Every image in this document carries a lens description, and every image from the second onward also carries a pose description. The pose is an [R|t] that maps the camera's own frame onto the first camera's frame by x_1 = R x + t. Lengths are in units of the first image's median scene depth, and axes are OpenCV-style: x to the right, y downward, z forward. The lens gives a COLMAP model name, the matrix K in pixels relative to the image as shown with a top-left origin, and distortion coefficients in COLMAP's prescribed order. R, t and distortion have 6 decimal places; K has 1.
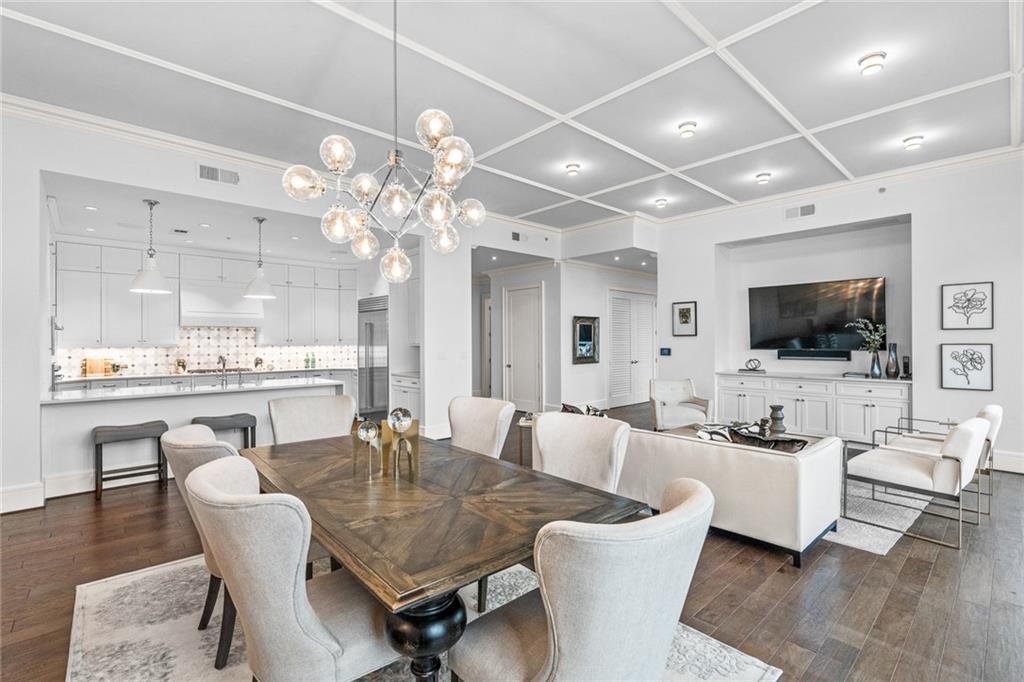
lens RADIAL K [[461.0, 0, 512.0], [0, 461.0, 341.0], [0, 0, 1]] dist [-0.003038, 0.001558]
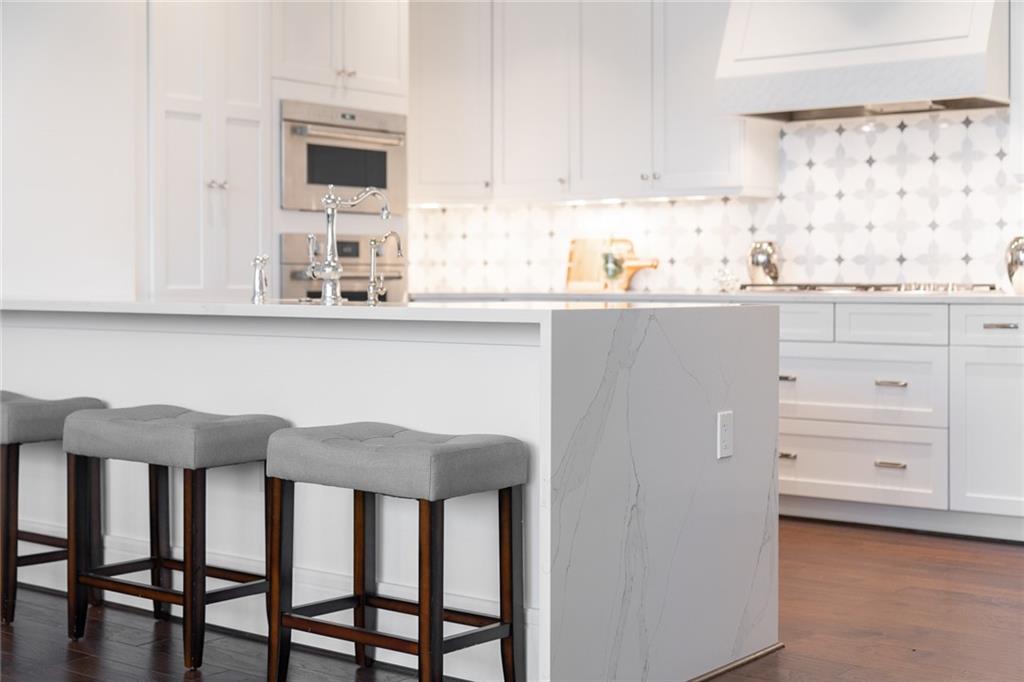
lens RADIAL K [[1516.2, 0, 511.0], [0, 1516.2, 296.4], [0, 0, 1]] dist [0.050574, 0.075510]
pose [[0.167367, 0.014029, -0.985795, 0.158388], [-0.000676, 0.999900, 0.014115, 0.063426], [0.985894, -0.001696, 0.167359, 0.739963]]
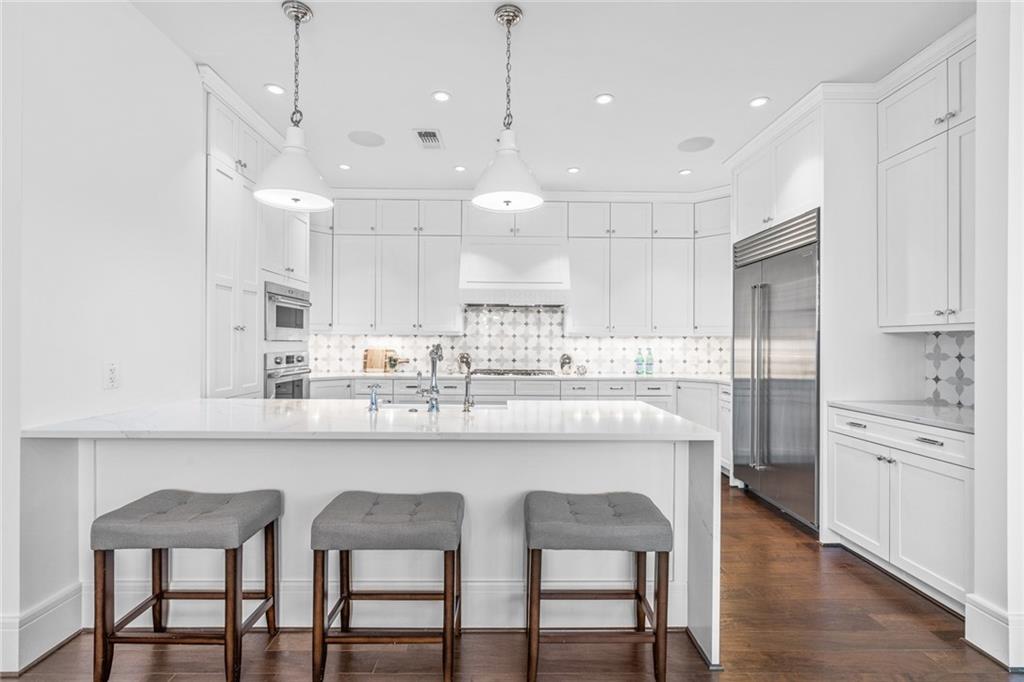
lens RADIAL K [[461.0, 0, 512.0], [0, 461.0, 341.0], [0, 0, 1]] dist [-0.003038, 0.001558]
pose [[0.748657, 0.005967, -0.662931, -0.216708], [-0.010312, 0.999943, -0.002645, 0.023570], [0.662878, 0.008817, 0.748676, 0.556864]]
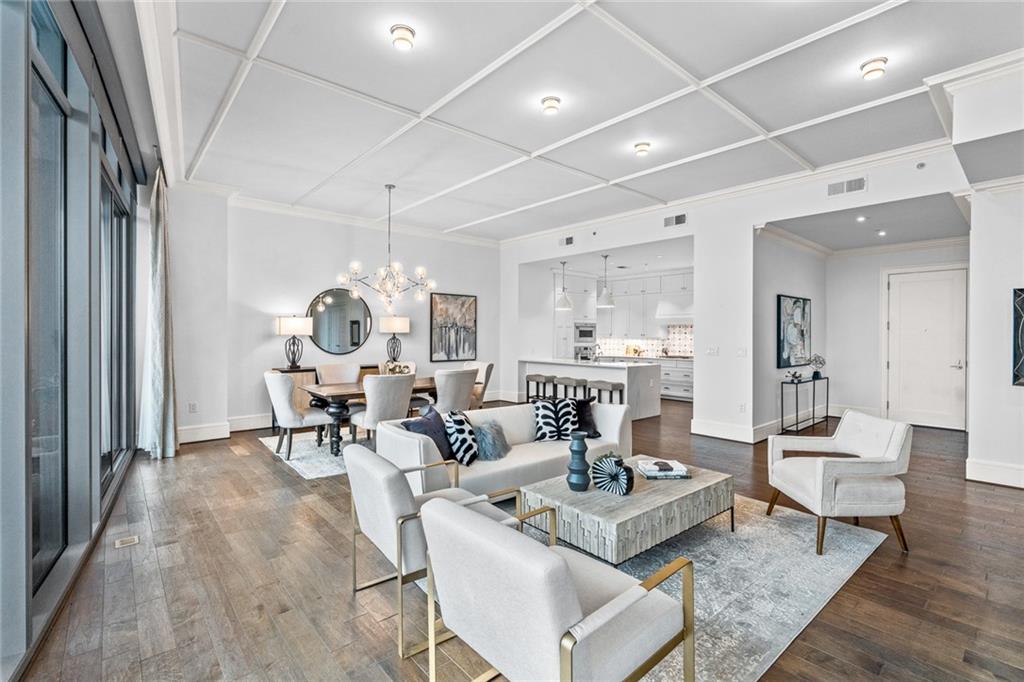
lens RADIAL K [[463.1, 0, 512.2], [0, 463.1, 345.1], [0, 0, 1]] dist [0.000169, 0.000305]
pose [[-0.023322, 0.024979, -0.999416, 0.804977], [-0.004436, 0.999675, 0.025089, -0.003452], [0.999718, 0.005018, -0.023204, 0.582080]]
